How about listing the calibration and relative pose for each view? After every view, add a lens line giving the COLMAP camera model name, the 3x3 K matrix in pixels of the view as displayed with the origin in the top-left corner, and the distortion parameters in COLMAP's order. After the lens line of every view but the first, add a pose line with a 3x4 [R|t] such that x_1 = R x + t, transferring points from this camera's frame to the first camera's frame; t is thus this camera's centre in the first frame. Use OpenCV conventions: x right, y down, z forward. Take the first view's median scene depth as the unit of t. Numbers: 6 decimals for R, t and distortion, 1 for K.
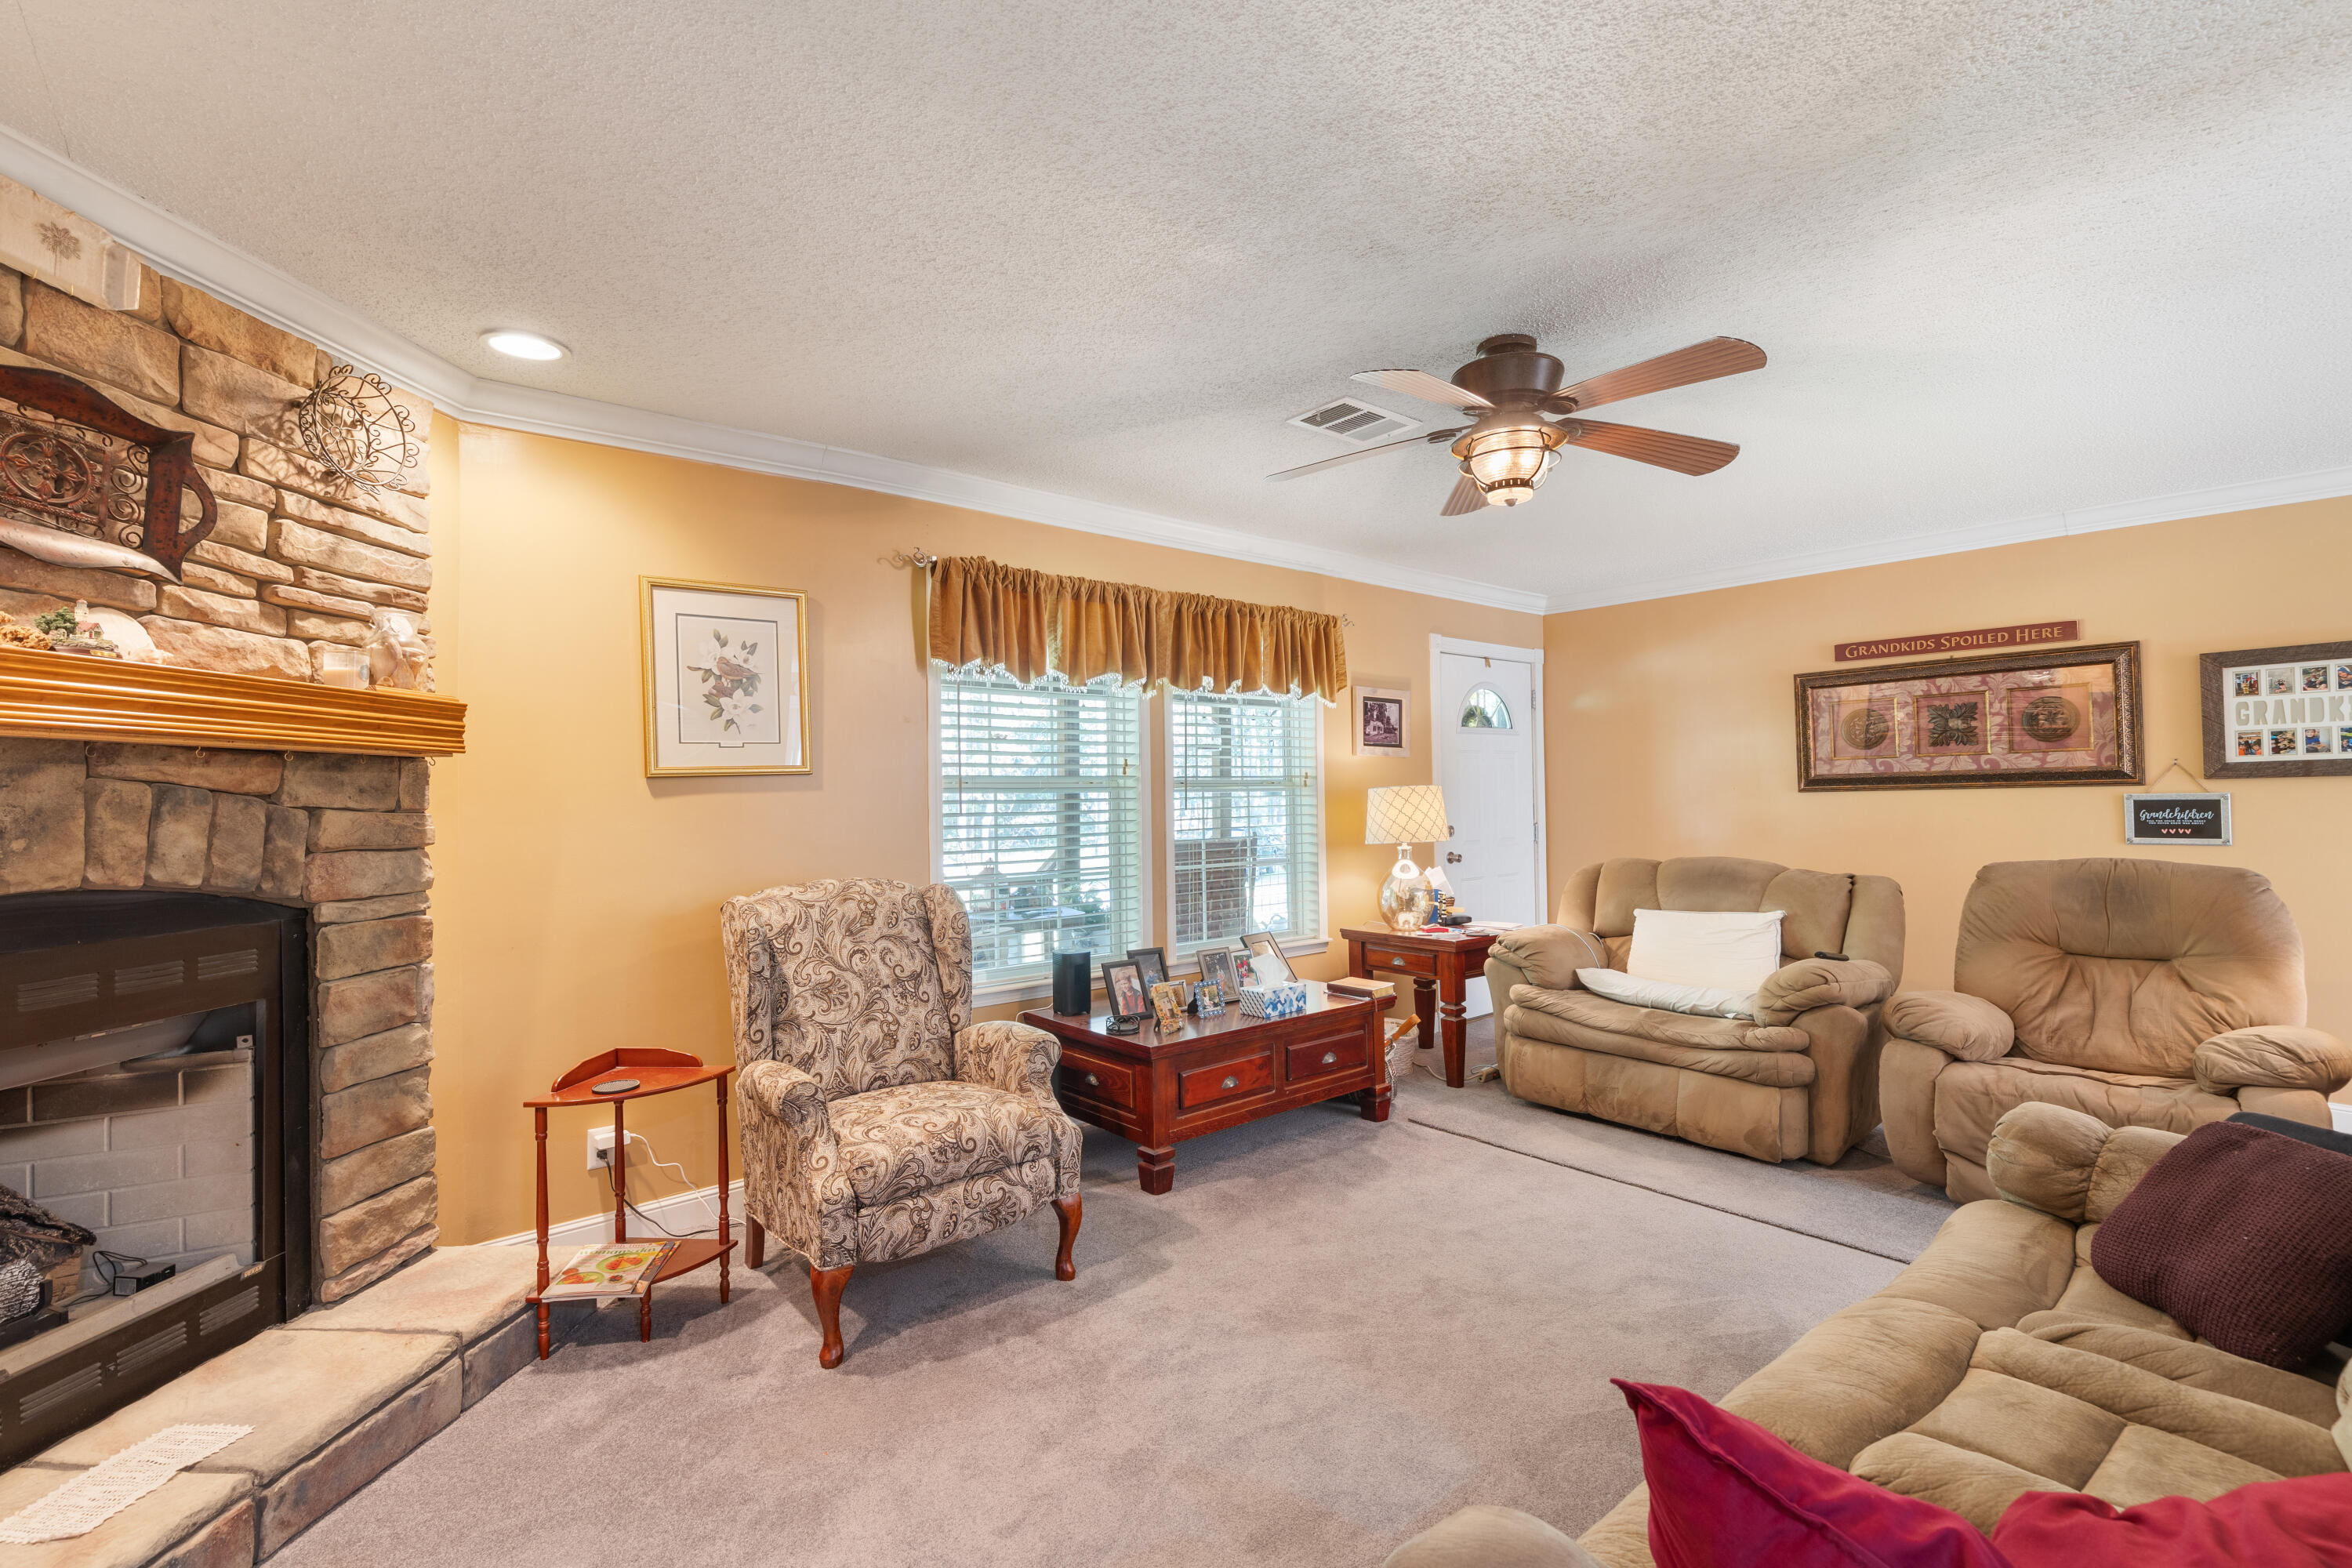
lens RADIAL K [[1065.0, 0, 1162.7], [0, 1065.0, 782.4], [0, 0, 1]] dist [0.004588, -0.000757]
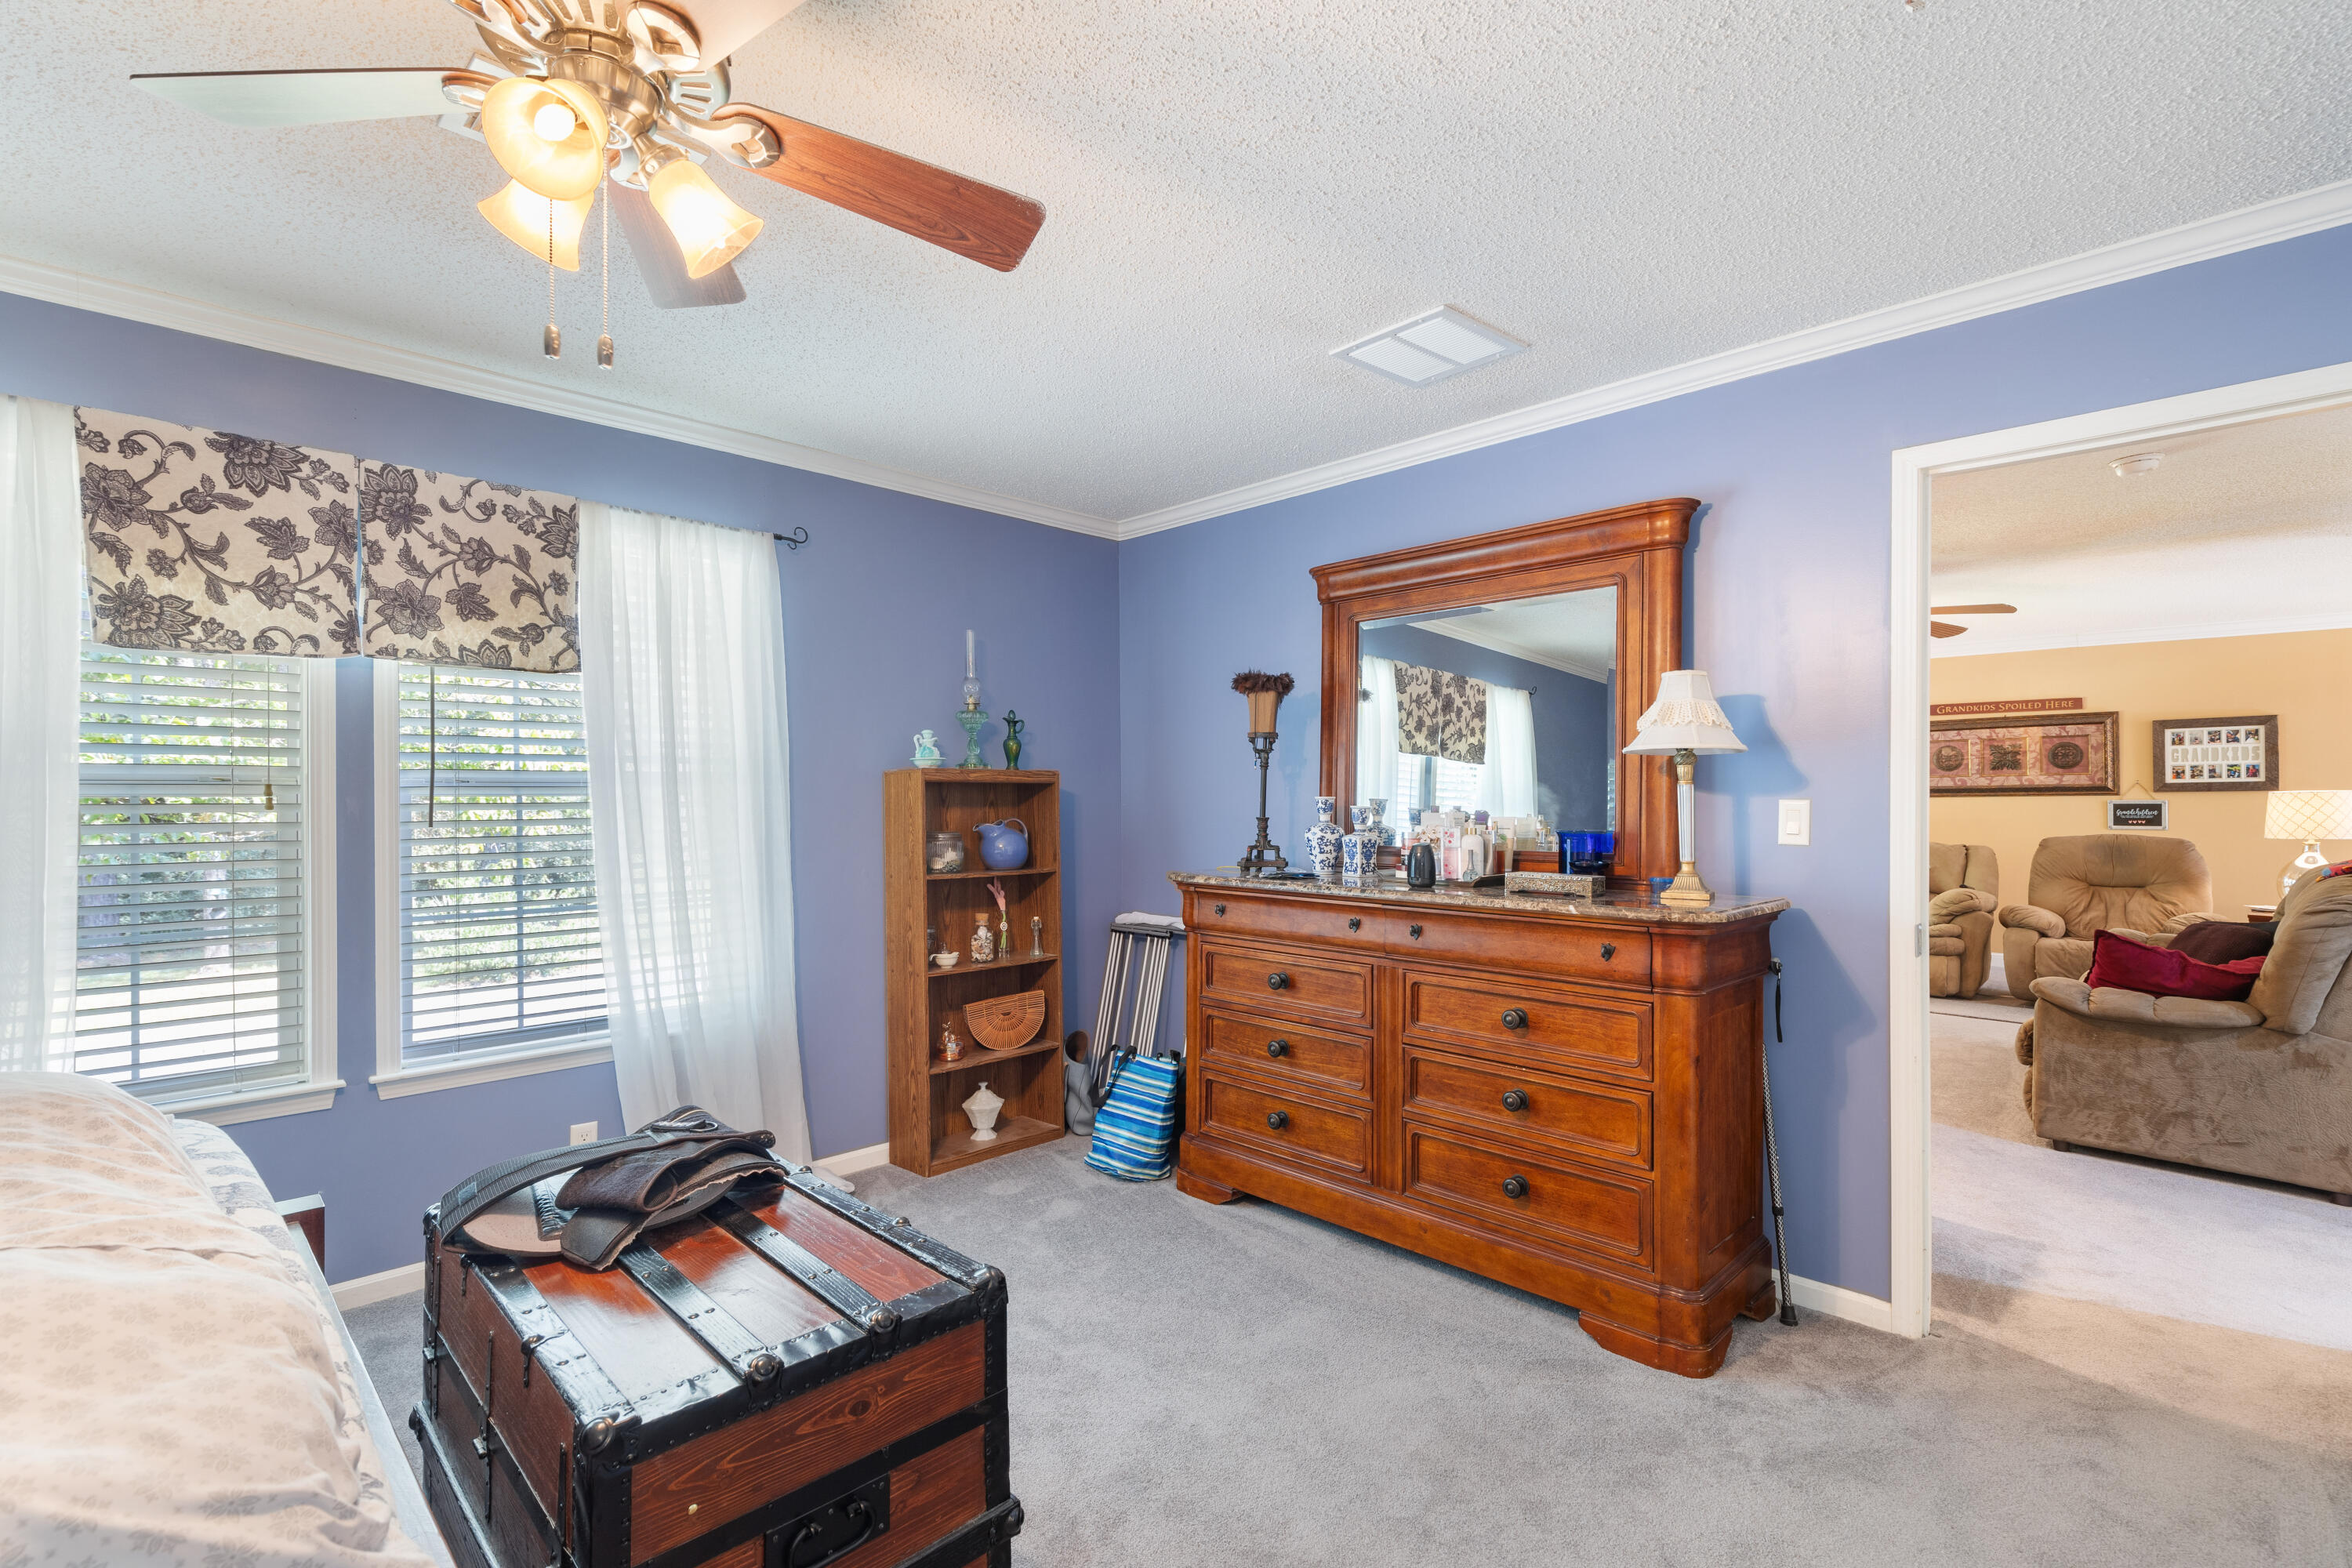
lens RADIAL K [[1065.0, 0, 1176.9], [0, 1065.0, 795.9], [0, 0, 1]] dist [0.004588, -0.000757]
pose [[0.997386, 0.008933, 0.071705, -0.768742], [-0.009942, 0.999856, 0.013727, -0.005102], [-0.071572, -0.014404, 0.997331, -0.650683]]
